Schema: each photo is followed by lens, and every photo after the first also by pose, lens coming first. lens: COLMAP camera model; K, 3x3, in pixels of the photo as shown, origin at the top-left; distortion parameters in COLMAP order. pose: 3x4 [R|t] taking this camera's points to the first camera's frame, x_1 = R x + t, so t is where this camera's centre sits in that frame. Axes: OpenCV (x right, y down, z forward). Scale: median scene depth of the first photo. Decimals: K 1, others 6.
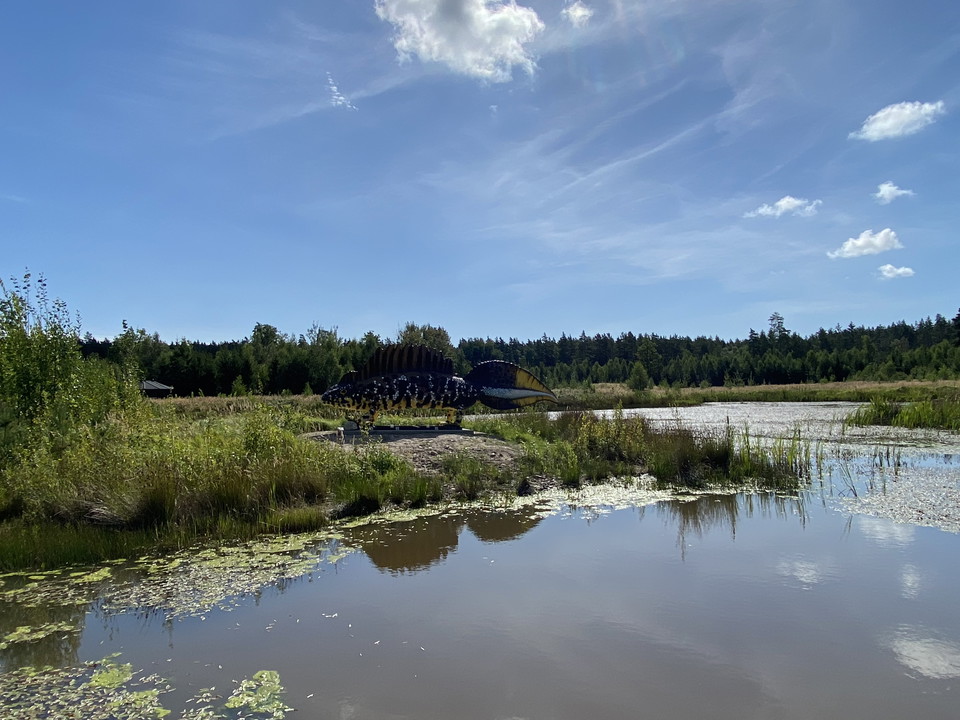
lens RADIAL K [[631.0, 0, 480.3], [0, 631.0, 358.8], [0, 0, 1]] dist [0.006950, 0.000635]
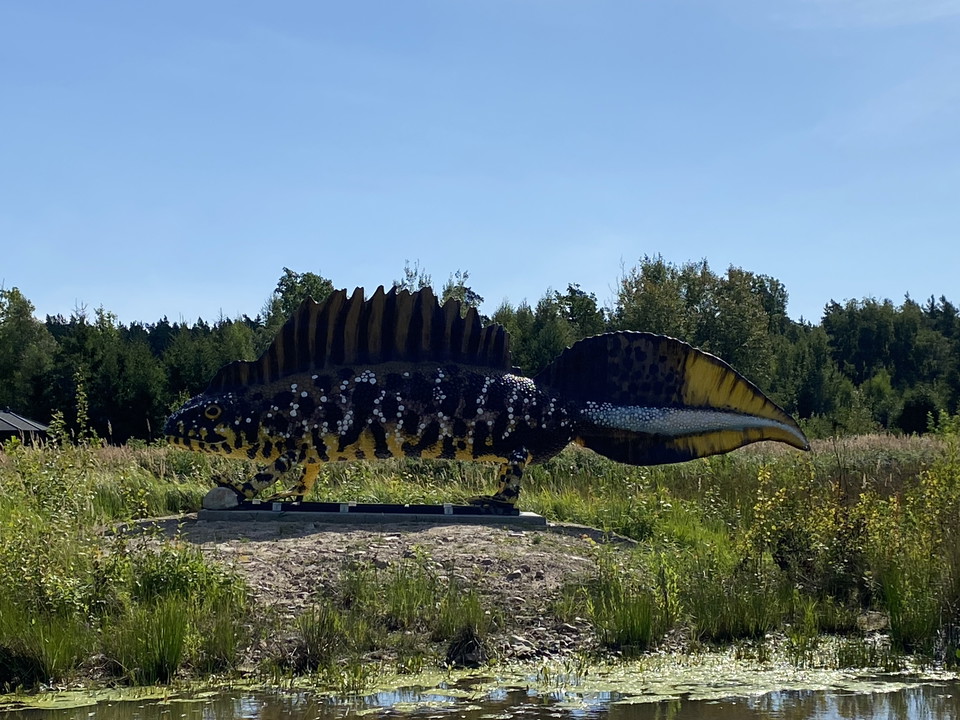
lens RADIAL K [[1704.5, 0, 480.1], [0, 1704.5, 360.8], [0, 0, 1]] dist [0.086654, 0.000000]
pose [[0.963545, -0.008250, -0.267421, 0.216667], [0.007438, 0.999964, -0.004052, 0.024606], [0.267444, 0.001916, 0.963571, 0.021084]]
